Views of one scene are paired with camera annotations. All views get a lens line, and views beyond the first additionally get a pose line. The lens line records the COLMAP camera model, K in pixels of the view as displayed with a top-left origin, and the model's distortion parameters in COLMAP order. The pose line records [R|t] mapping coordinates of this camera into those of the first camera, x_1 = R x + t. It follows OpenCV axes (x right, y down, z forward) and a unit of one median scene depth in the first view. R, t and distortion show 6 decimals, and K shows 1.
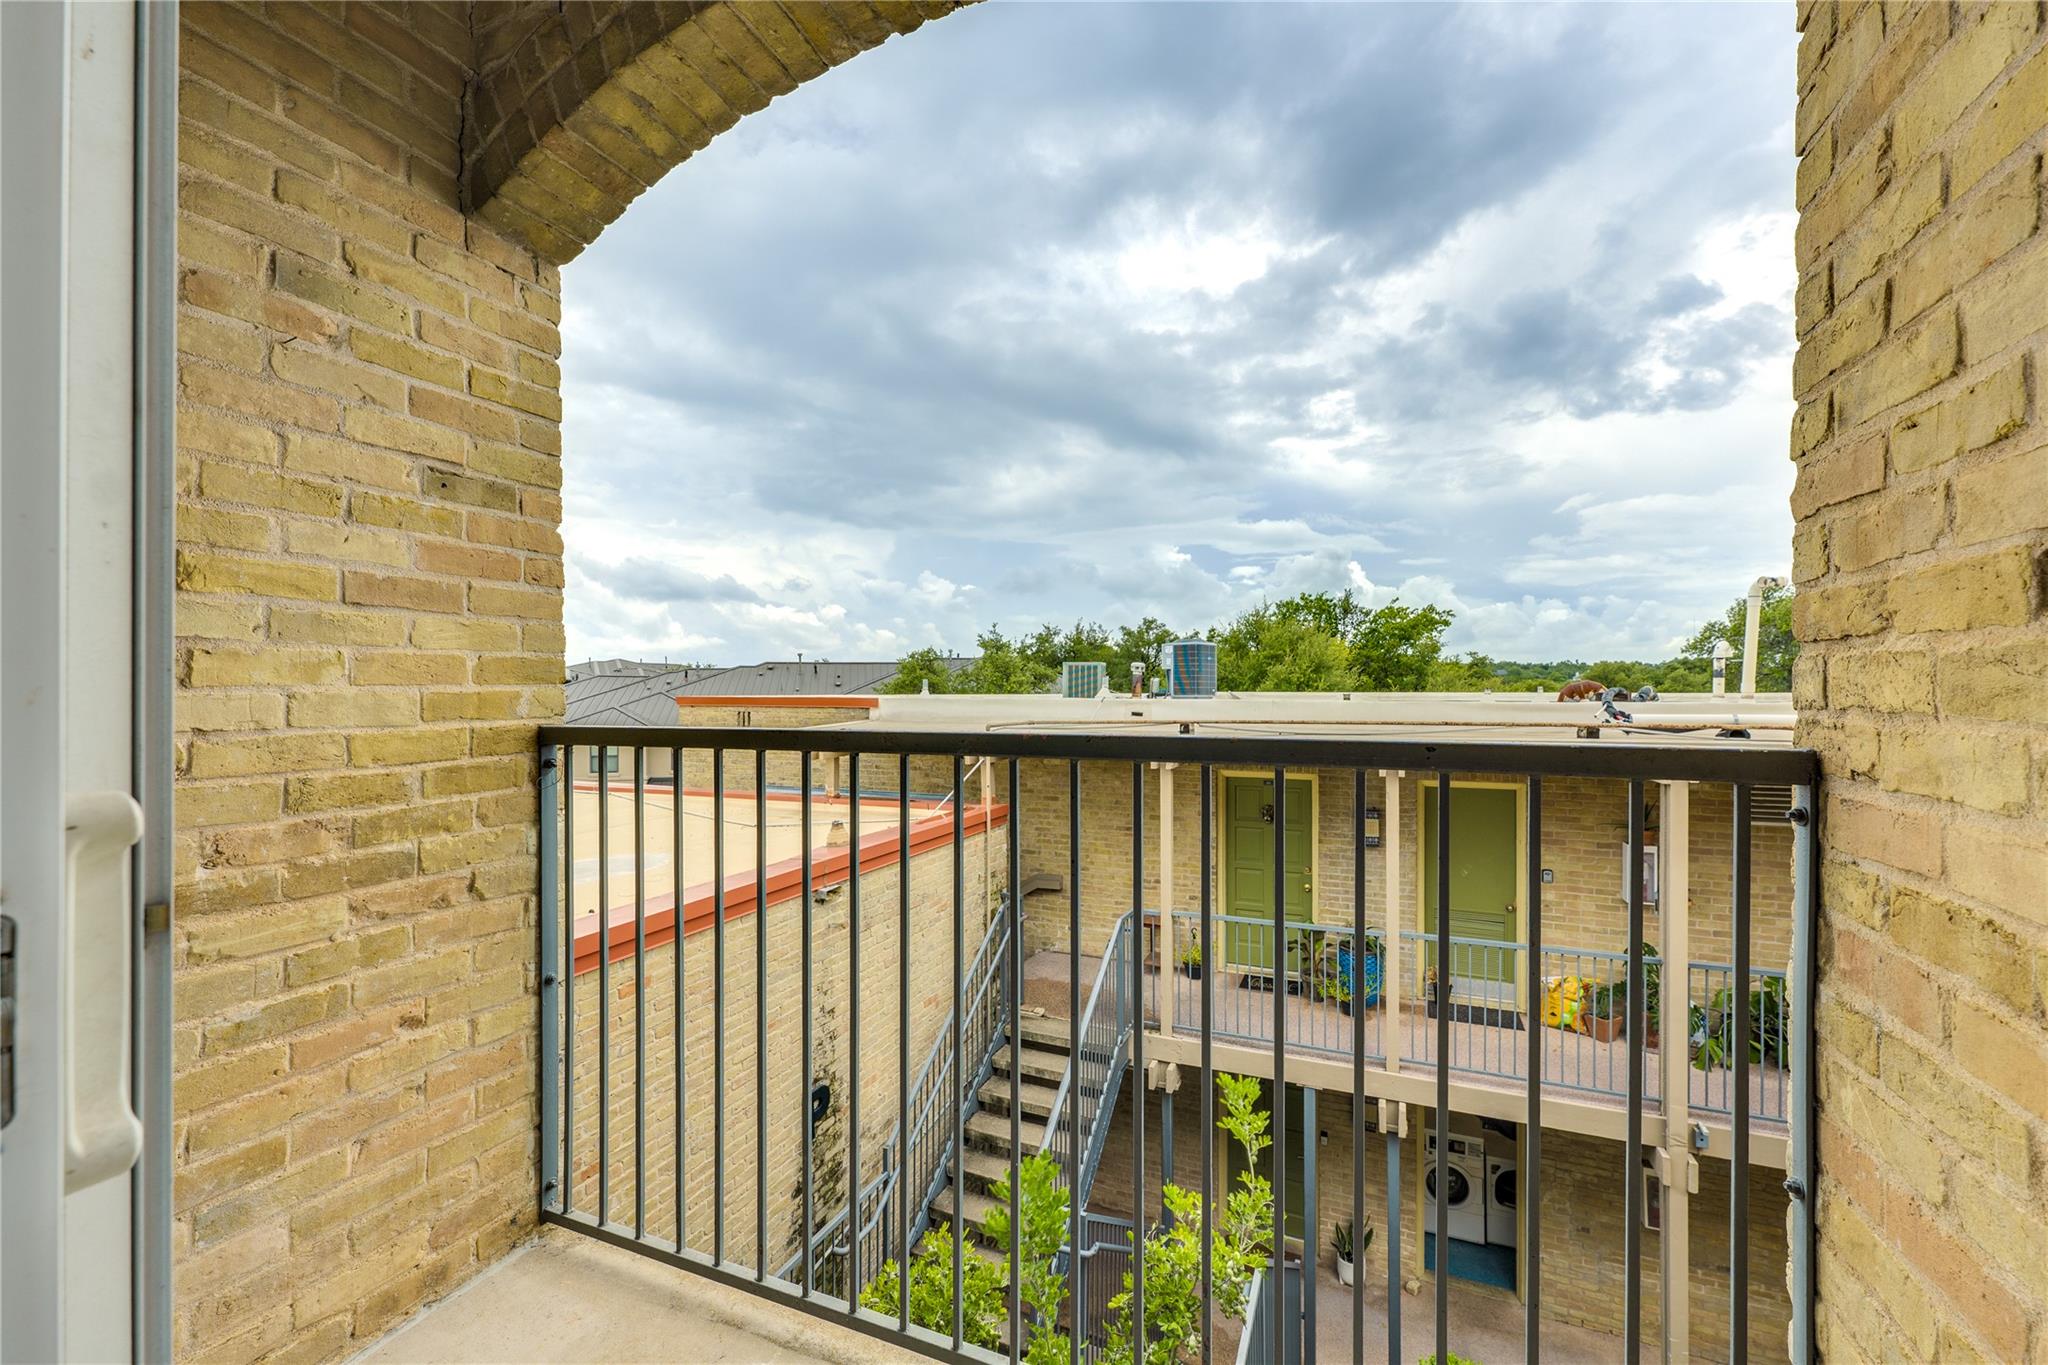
lens RADIAL K [[851.7, 0, 1024.4], [0, 851.7, 686.2], [0, 0, 1]] dist [0.003108, 0.000619]
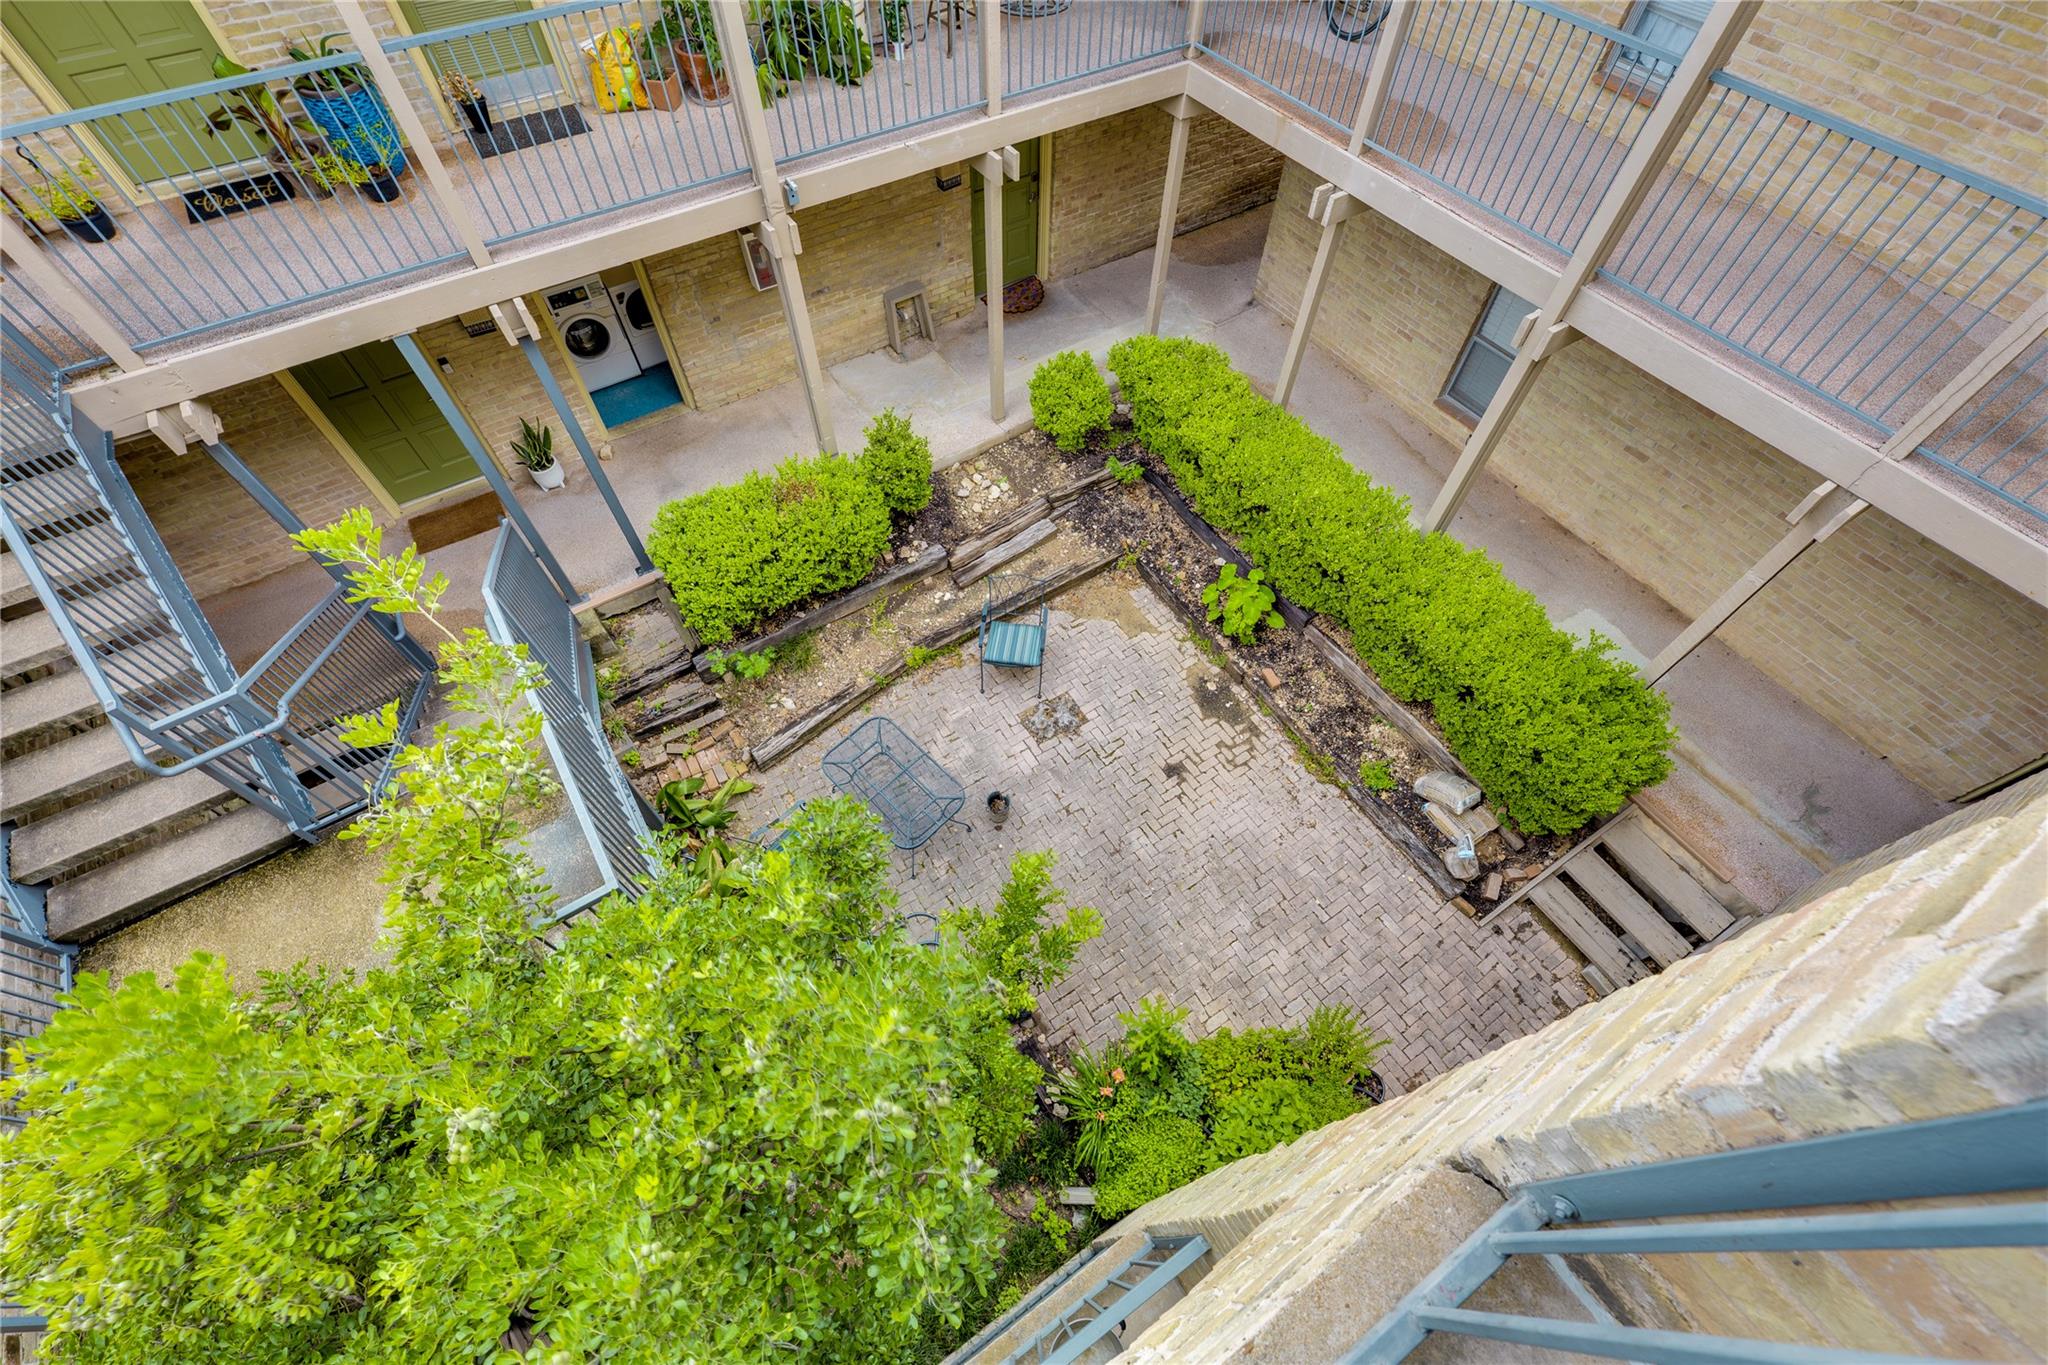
lens RADIAL K [[851.7, 0, 1021.9], [0, 851.7, 686.9], [0, 0, 1]] dist [0.003108, 0.000619]
pose [[0.552228, -0.691694, 0.465407, 0.069408], [-0.010240, 0.552578, 0.833398, 0.017622], [-0.833630, -0.464992, 0.298066, 0.169641]]
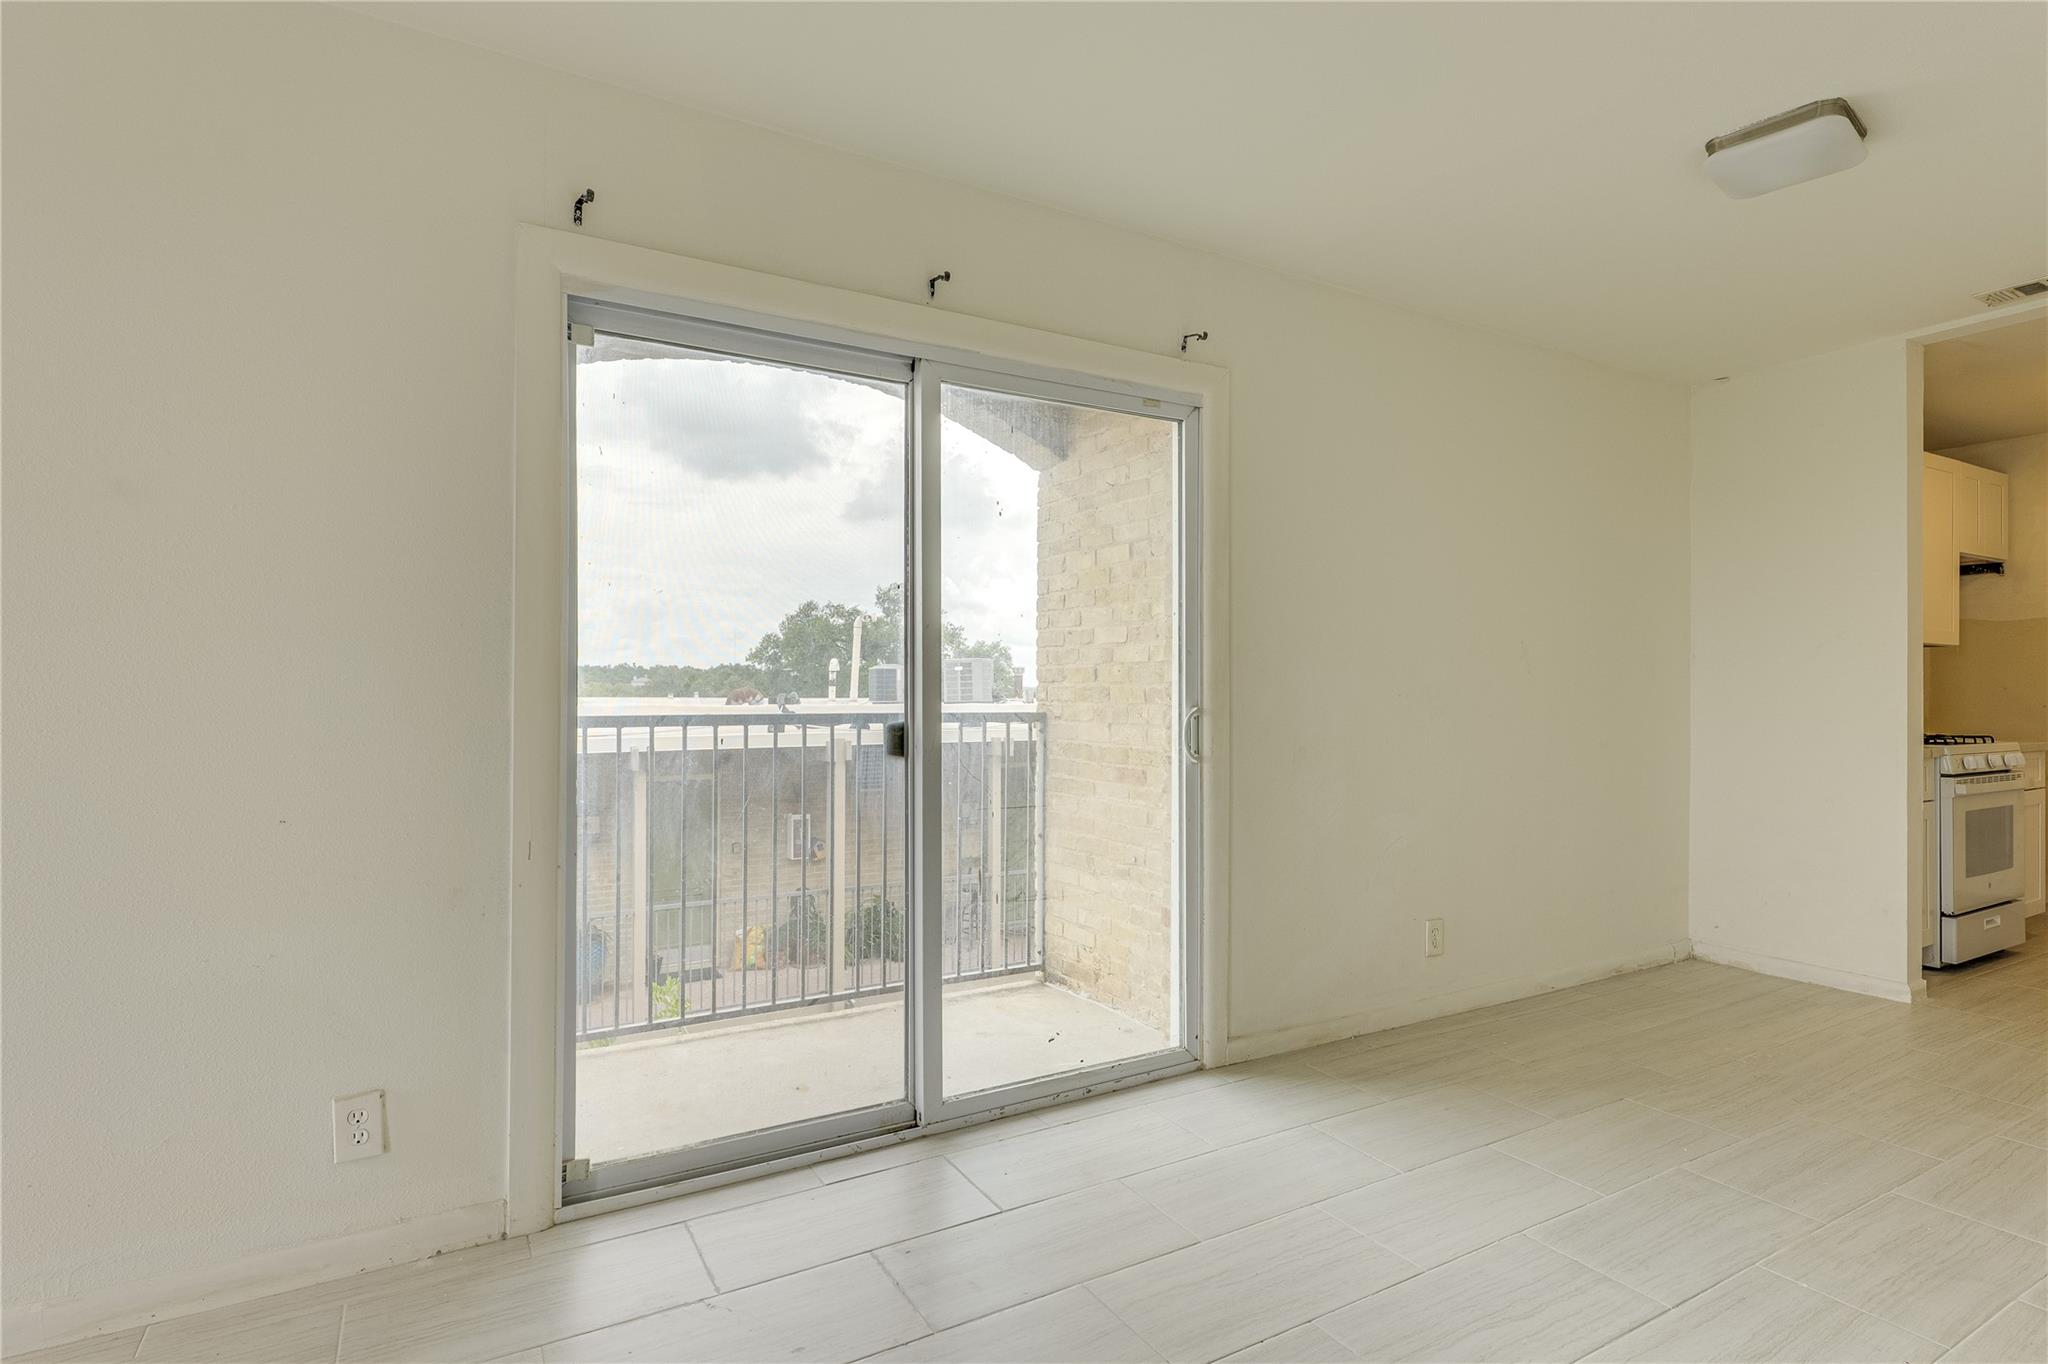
lens RADIAL K [[1037.1, 0, 1016.7], [0, 1037.1, 683.6], [0, 0, 1]] dist [0.005468, 0.000689]
pose [[0.586867, 0.007889, 0.809645, -0.354966], [-0.002517, 0.999965, -0.007920, -0.001360], [-0.809680, 0.002610, 0.586866, -0.194672]]
